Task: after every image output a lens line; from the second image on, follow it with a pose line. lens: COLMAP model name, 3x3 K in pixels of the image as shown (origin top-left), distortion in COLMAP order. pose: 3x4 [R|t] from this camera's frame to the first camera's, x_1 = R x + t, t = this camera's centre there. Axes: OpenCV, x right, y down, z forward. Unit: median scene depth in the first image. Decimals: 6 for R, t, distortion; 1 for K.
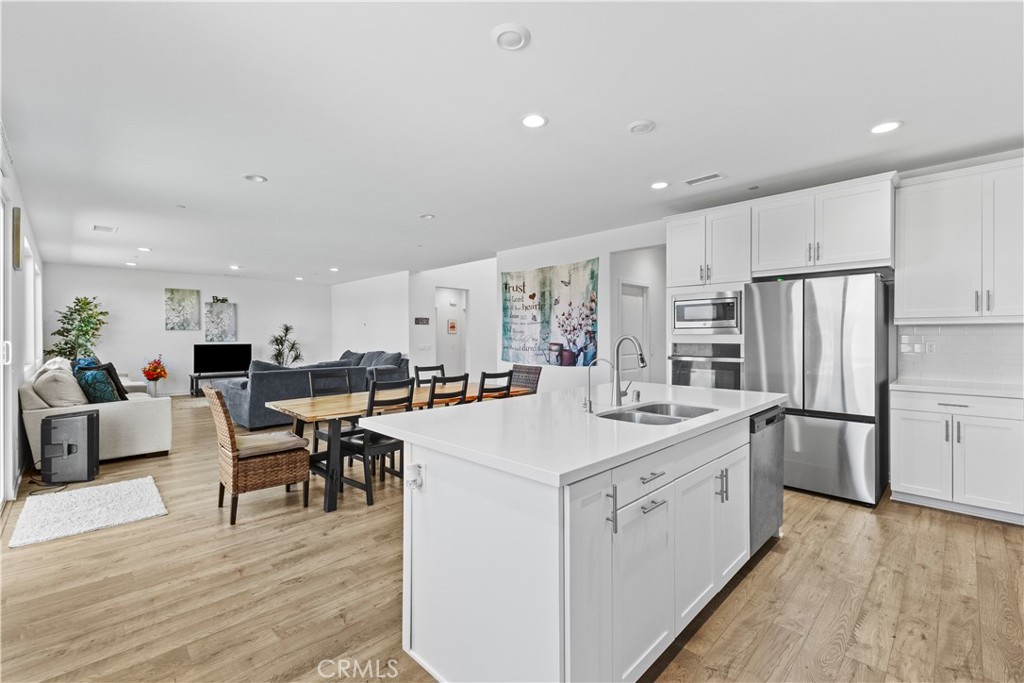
lens RADIAL K [[445.3, 0, 512.8], [0, 445.3, 338.9], [0, 0, 1]] dist [0.001475, 0.000151]
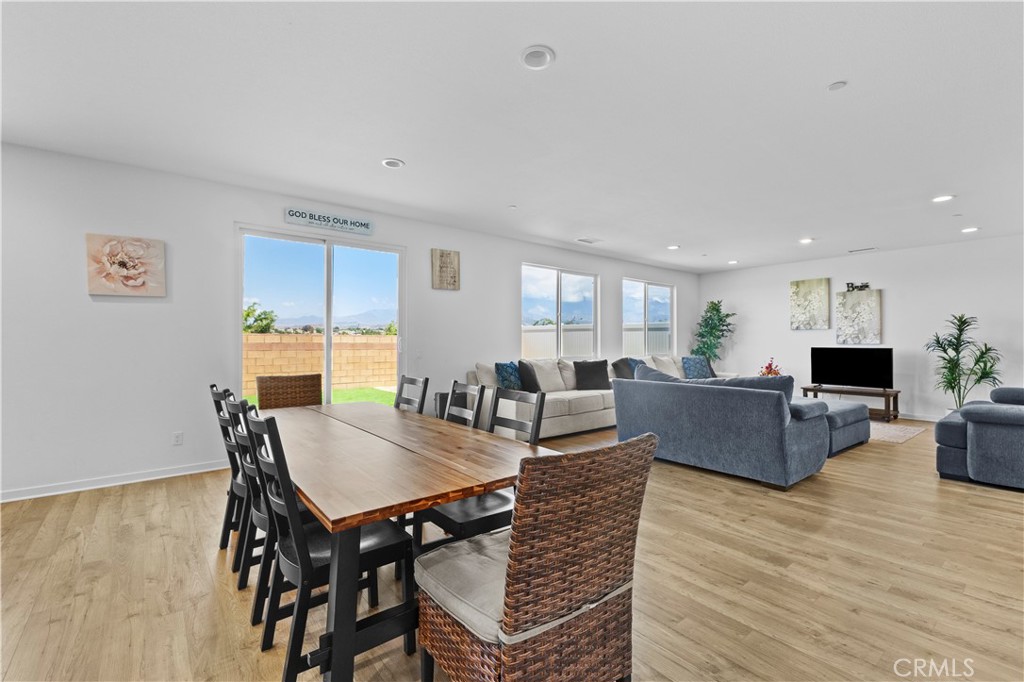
lens RADIAL K [[445.3, 0, 522.9], [0, 445.3, 365.4], [0, 0, 1]] dist [0.001475, 0.000151]
pose [[-0.104706, 0.052464, -0.993118, 0.129082], [-0.002541, 0.998590, 0.053021, 0.003498], [0.994500, 0.008075, -0.104425, 0.542573]]
